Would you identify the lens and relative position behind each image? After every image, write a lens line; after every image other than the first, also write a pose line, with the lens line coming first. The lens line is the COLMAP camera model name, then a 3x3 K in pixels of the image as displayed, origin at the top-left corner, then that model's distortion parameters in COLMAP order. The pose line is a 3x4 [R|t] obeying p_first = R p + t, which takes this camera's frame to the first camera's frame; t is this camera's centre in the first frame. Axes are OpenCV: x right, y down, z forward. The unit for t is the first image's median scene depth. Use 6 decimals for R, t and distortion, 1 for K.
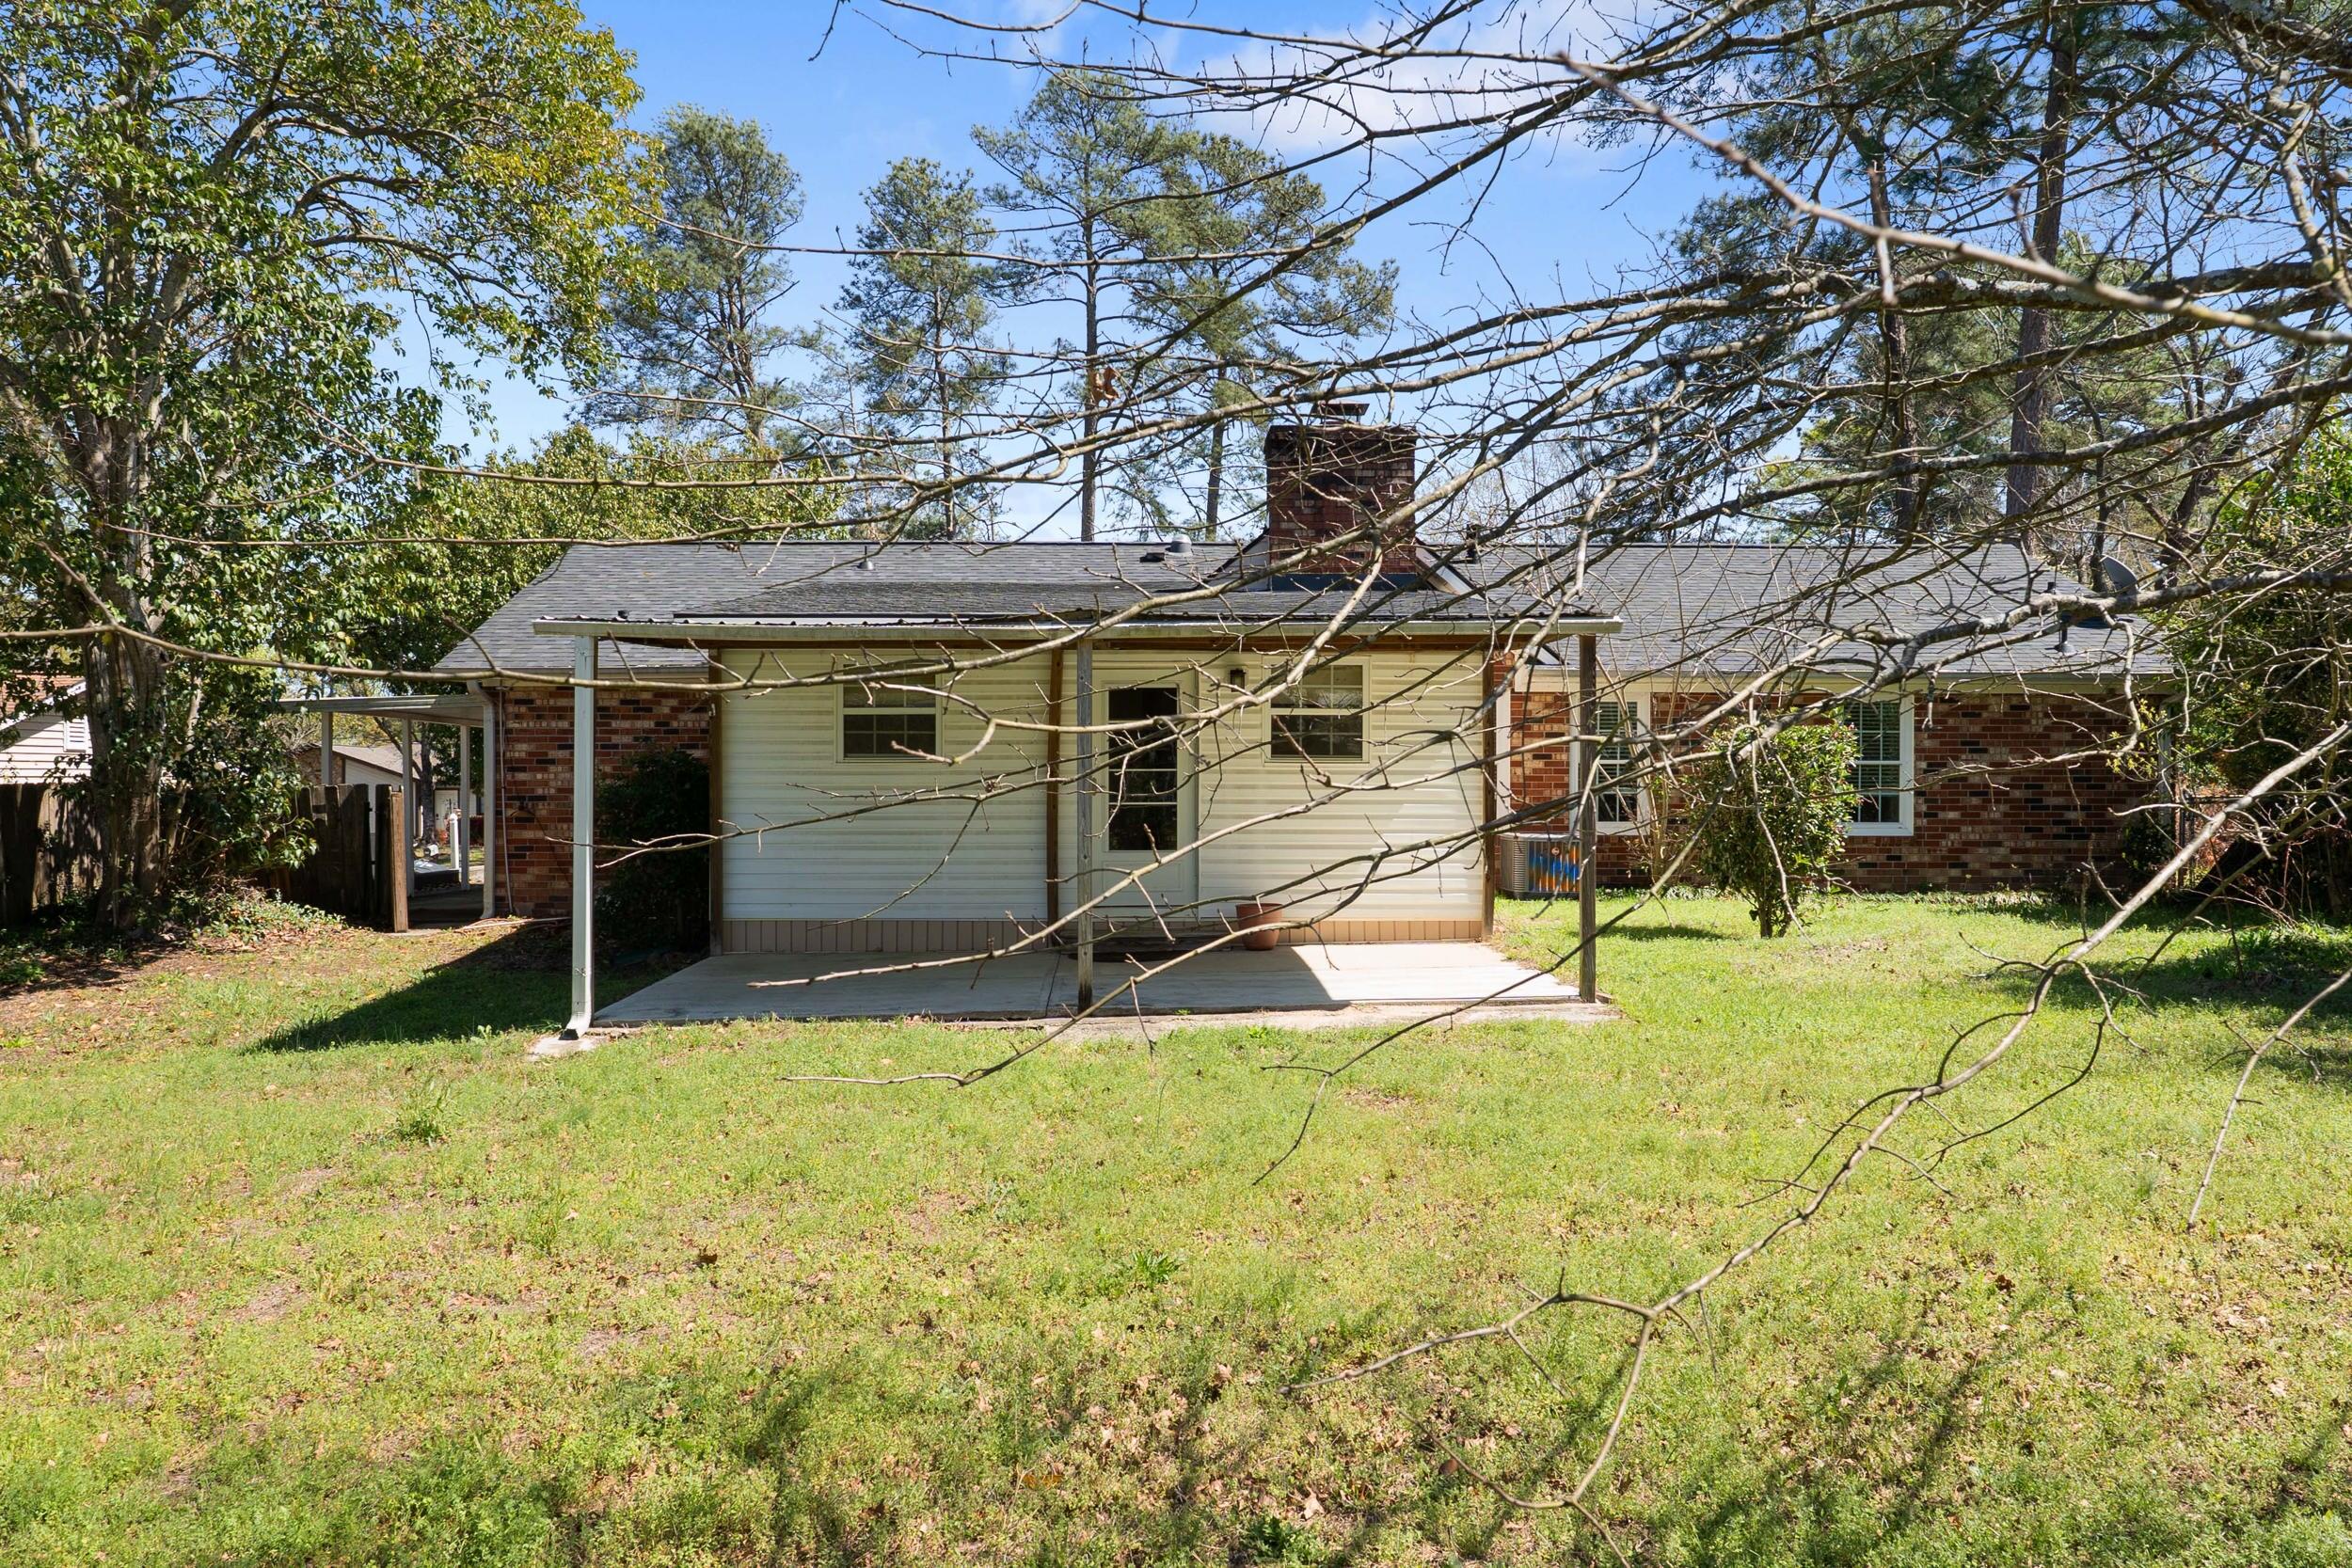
lens RADIAL K [[1729.3, 0, 1166.1], [0, 1729.3, 776.2], [0, 0, 1]] dist [-0.004148, -0.002758]
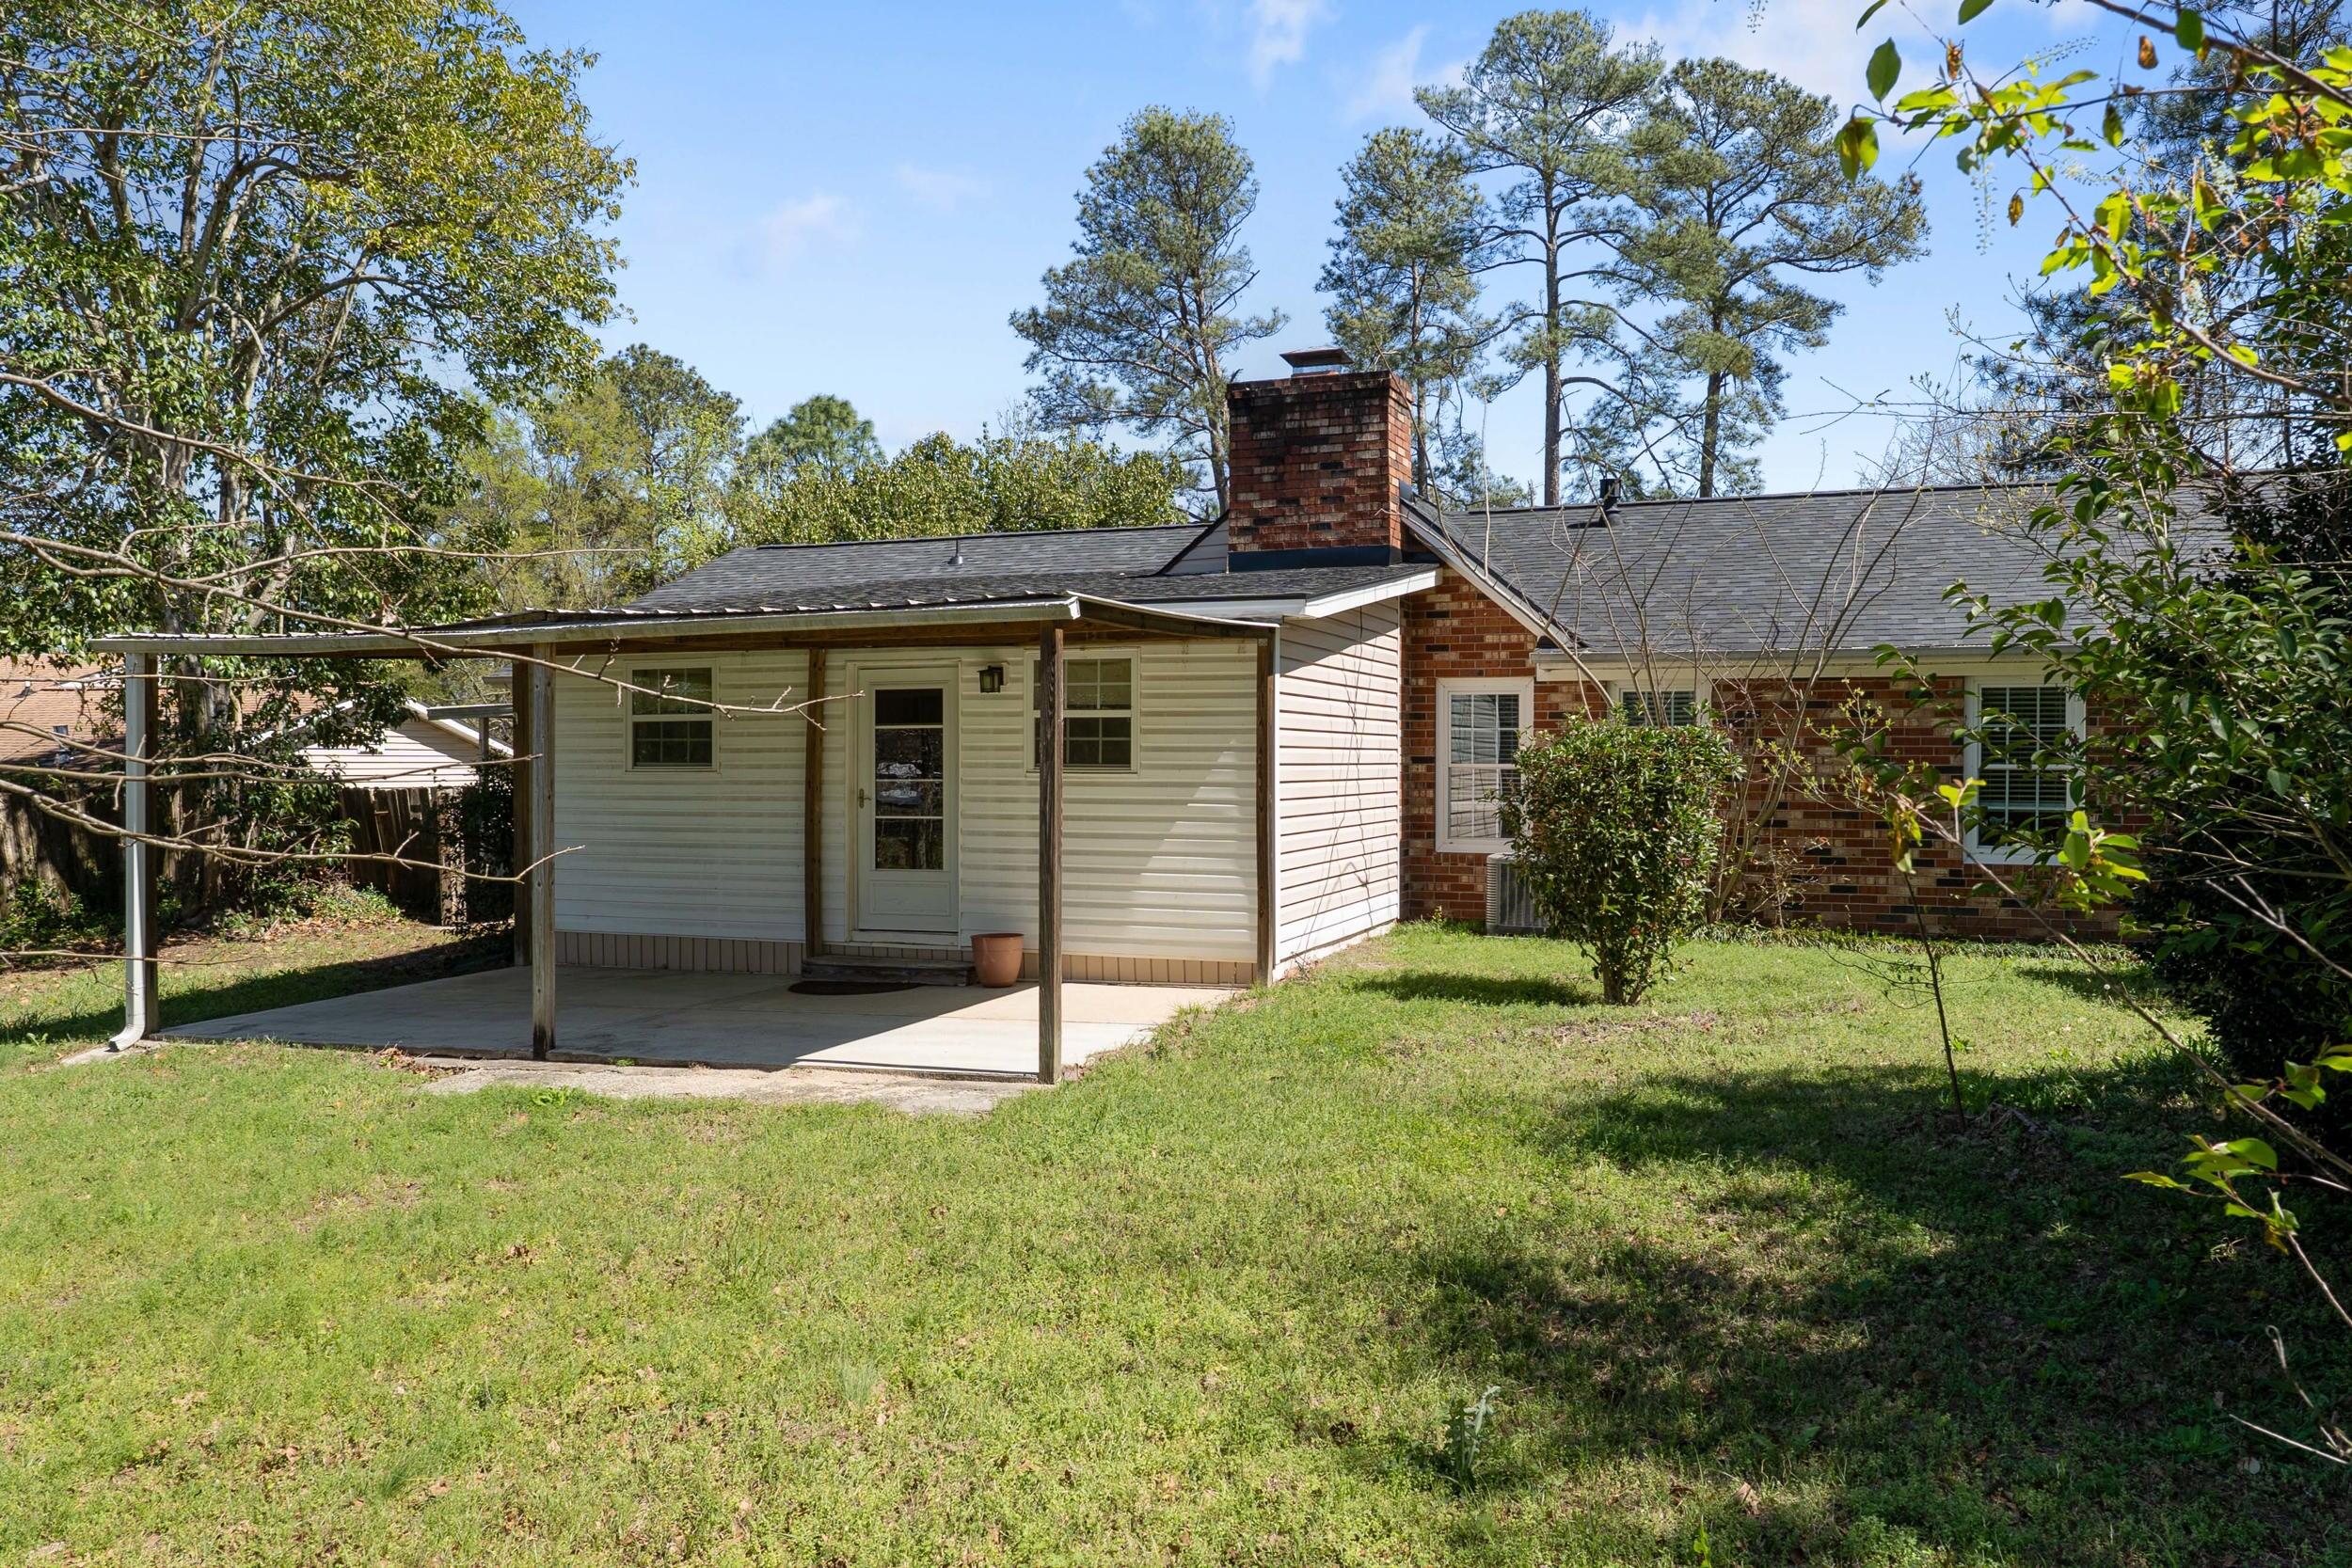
lens RADIAL K [[1729.3, 0, 1166.1], [0, 1729.3, 776.2], [0, 0, 1]] dist [-0.004148, -0.002758]
pose [[0.926938, 0.003249, -0.375199, 0.350317], [-0.000064, 0.999964, 0.008499, -0.010465], [0.375213, -0.007854, 0.926905, 0.166322]]
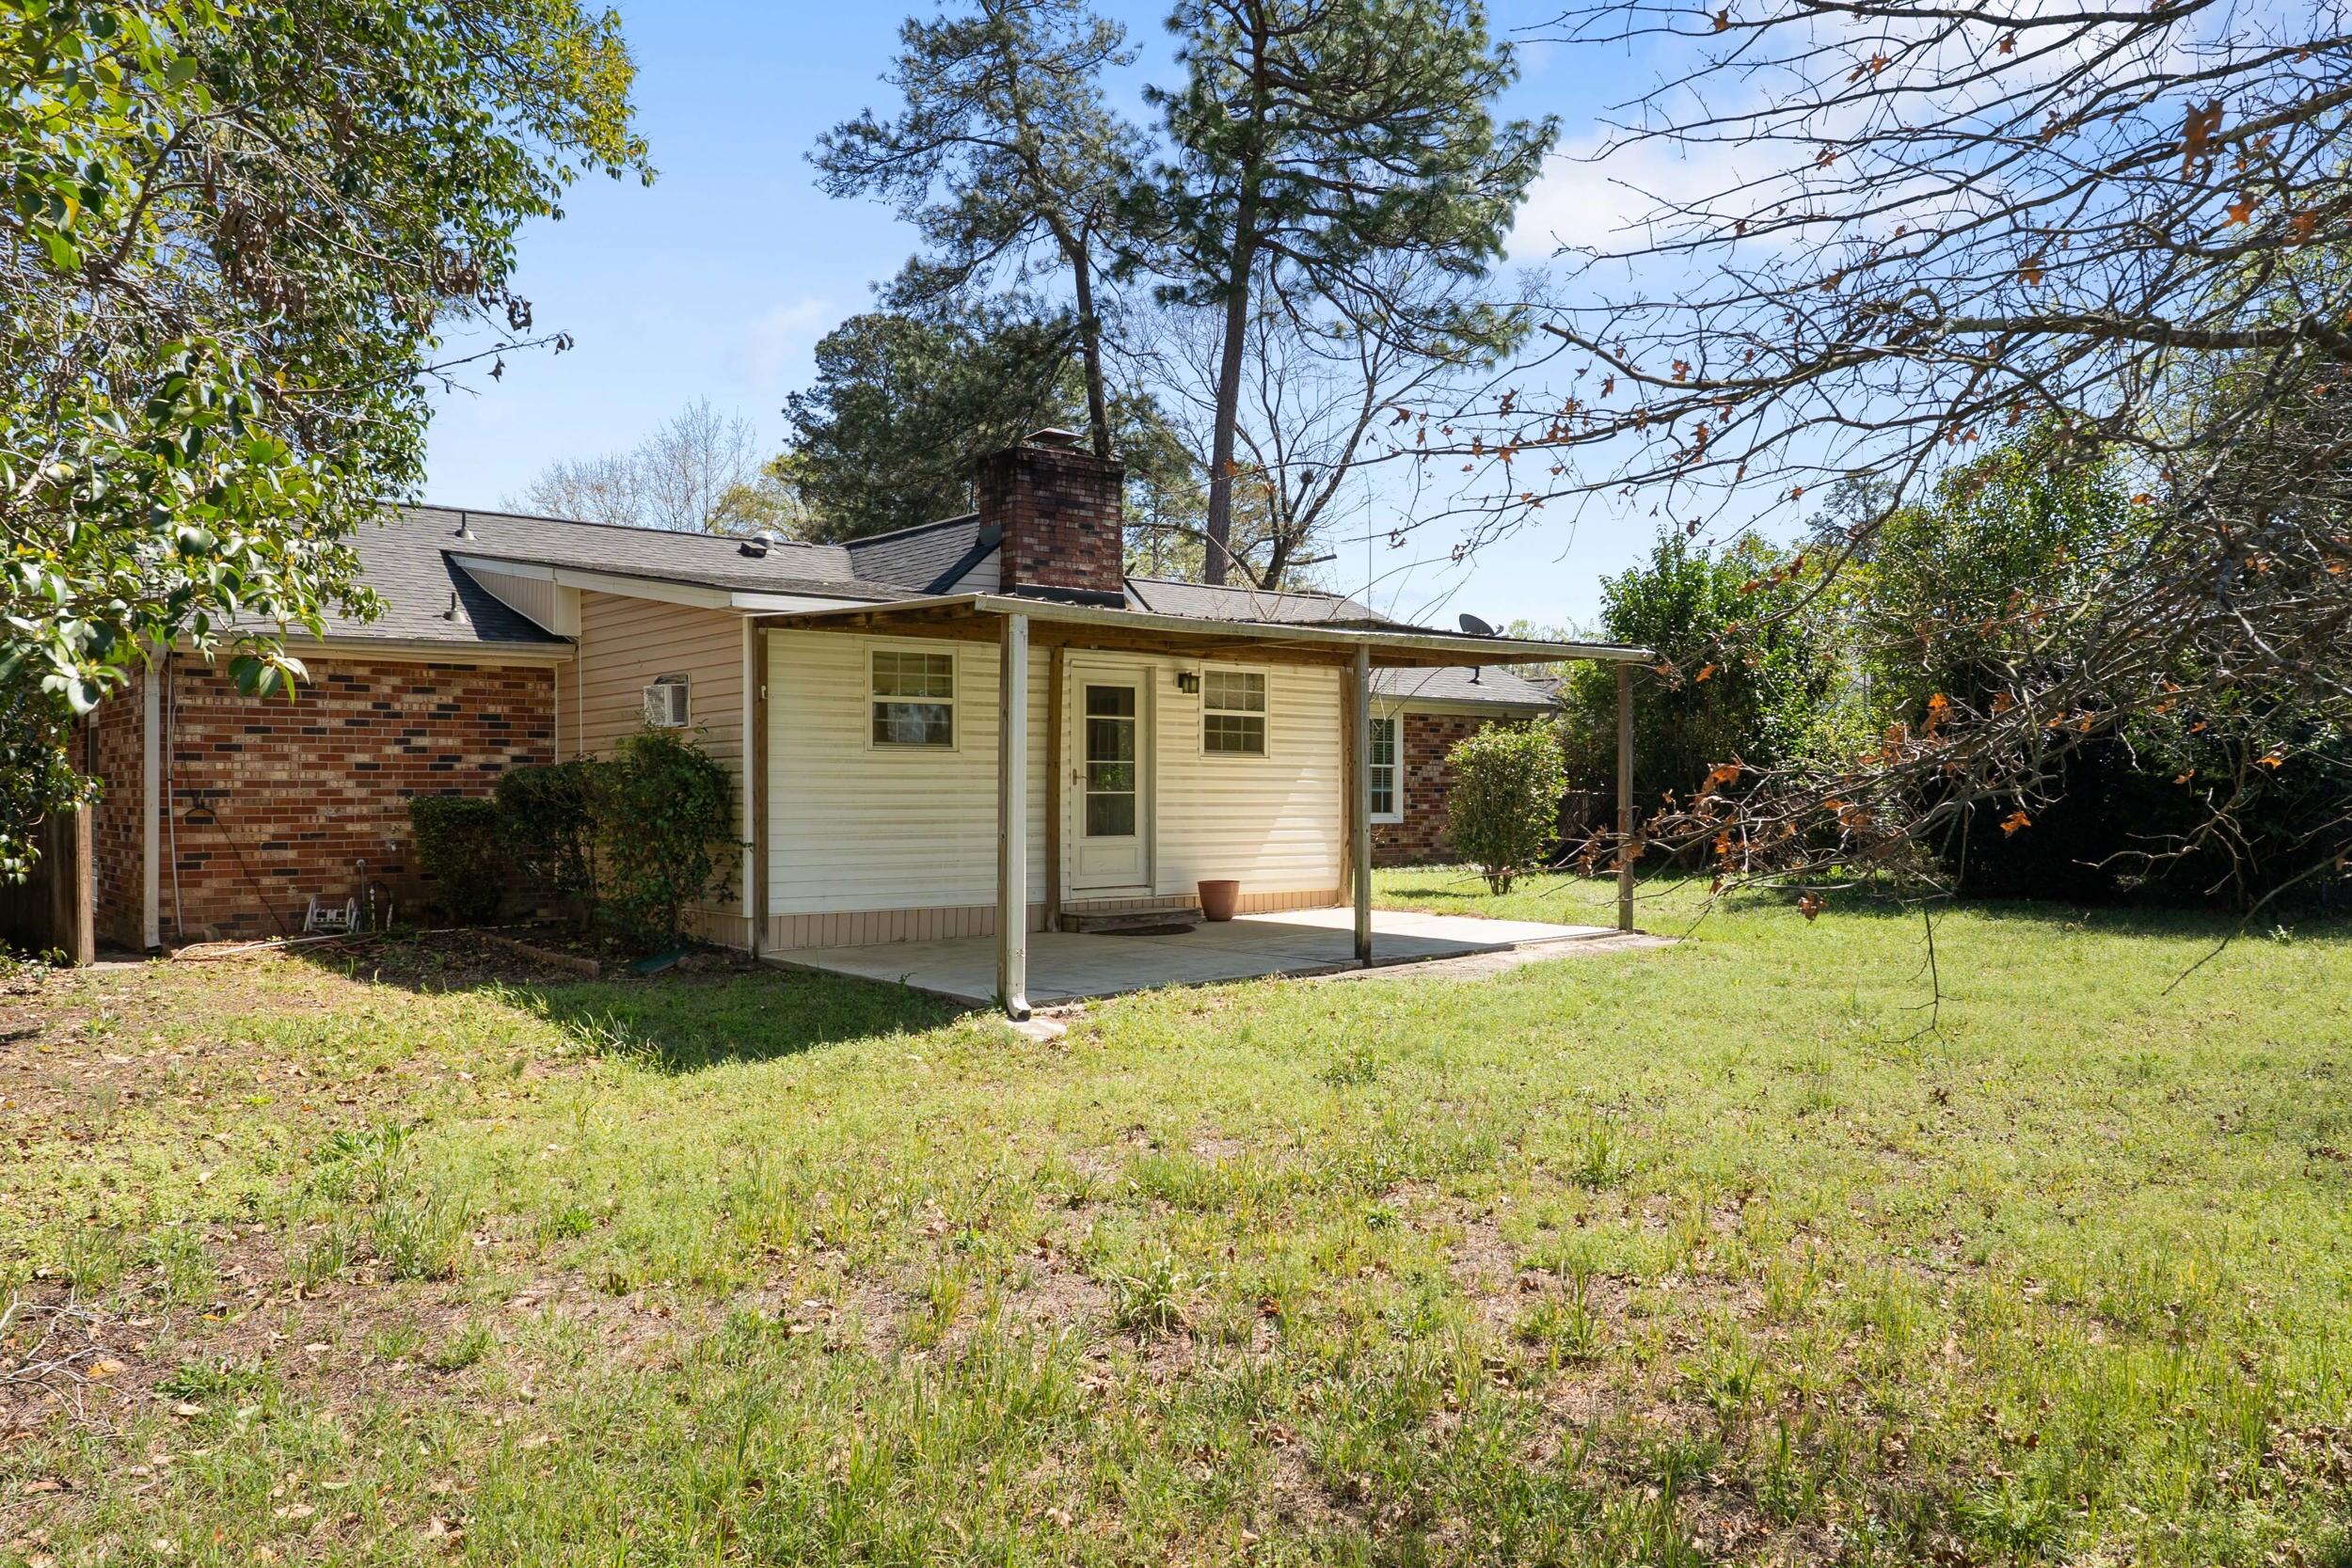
lens RADIAL K [[1729.3, 0, 1166.1], [0, 1729.3, 776.2], [0, 0, 1]] dist [-0.004148, -0.002758]
pose [[0.786876, 0.006426, 0.617078, -0.511157], [-0.000959, 0.999957, -0.009190, 0.011887], [-0.617110, 0.006640, 0.786849, 0.094767]]
